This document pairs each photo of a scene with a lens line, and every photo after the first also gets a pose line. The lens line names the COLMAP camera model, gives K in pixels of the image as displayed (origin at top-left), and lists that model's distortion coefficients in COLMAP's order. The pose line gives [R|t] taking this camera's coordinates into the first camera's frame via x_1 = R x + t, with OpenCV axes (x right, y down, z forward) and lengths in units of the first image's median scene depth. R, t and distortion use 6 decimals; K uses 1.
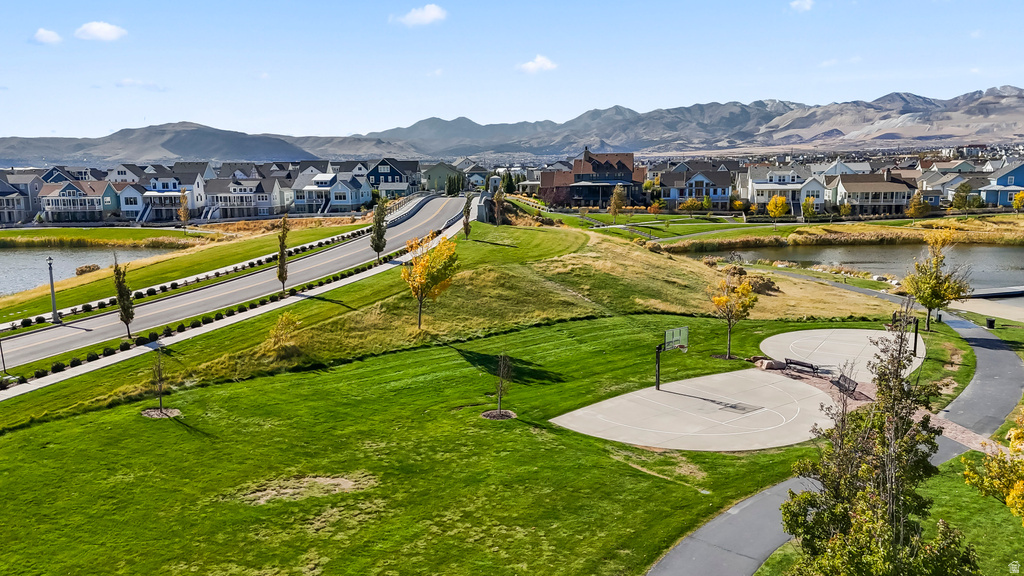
lens RADIAL K [[743.9, 0, 516.6], [0, 743.9, 285.3], [0, 0, 1]] dist [0.056856, -0.026085]
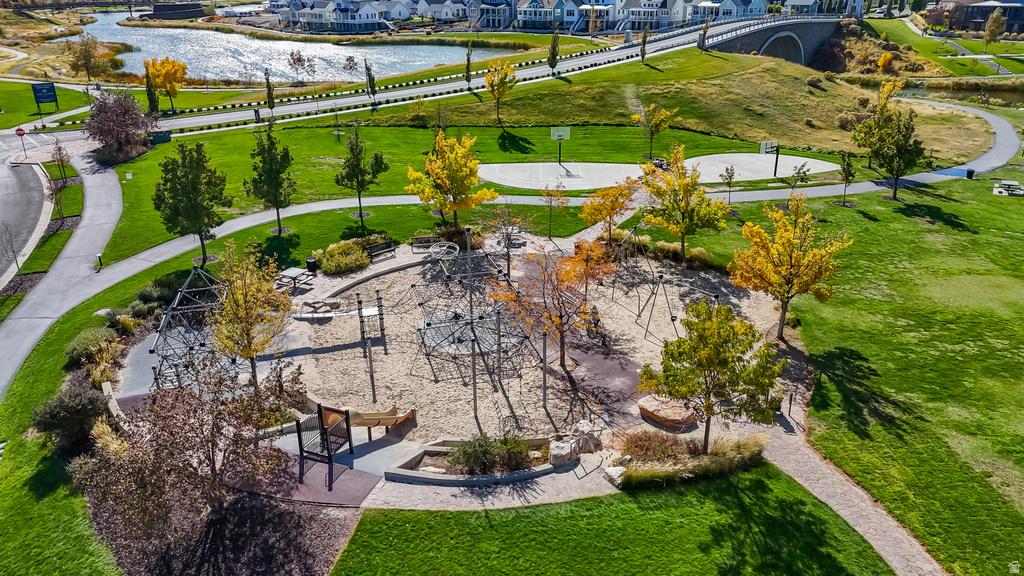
lens RADIAL K [[743.9, 0, 522.7], [0, 743.9, 285.2], [0, 0, 1]] dist [0.056856, -0.026085]
pose [[0.782455, 0.240670, -0.574319, 0.251751], [-0.093779, 0.957318, 0.273402, -0.011174], [0.615605, -0.160065, 0.771628, -0.086860]]
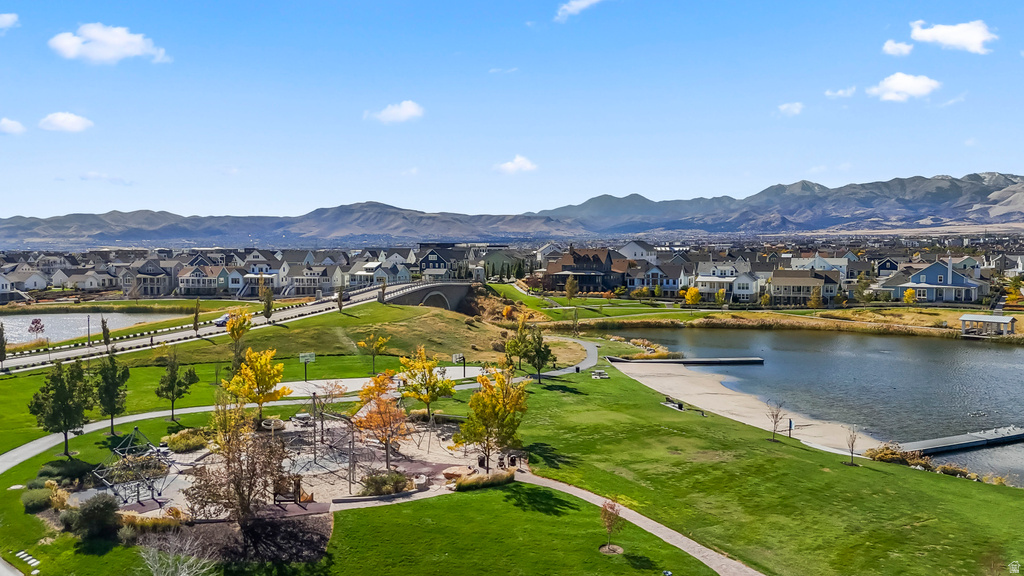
lens RADIAL K [[743.9, 0, 519.0], [0, 743.9, 292.1], [0, 0, 1]] dist [0.056856, -0.026085]
pose [[0.978135, 0.022319, -0.206768, 0.267808], [-0.041810, 0.995029, -0.090382, 0.009337], [0.203722, 0.097051, 0.974206, -0.211941]]
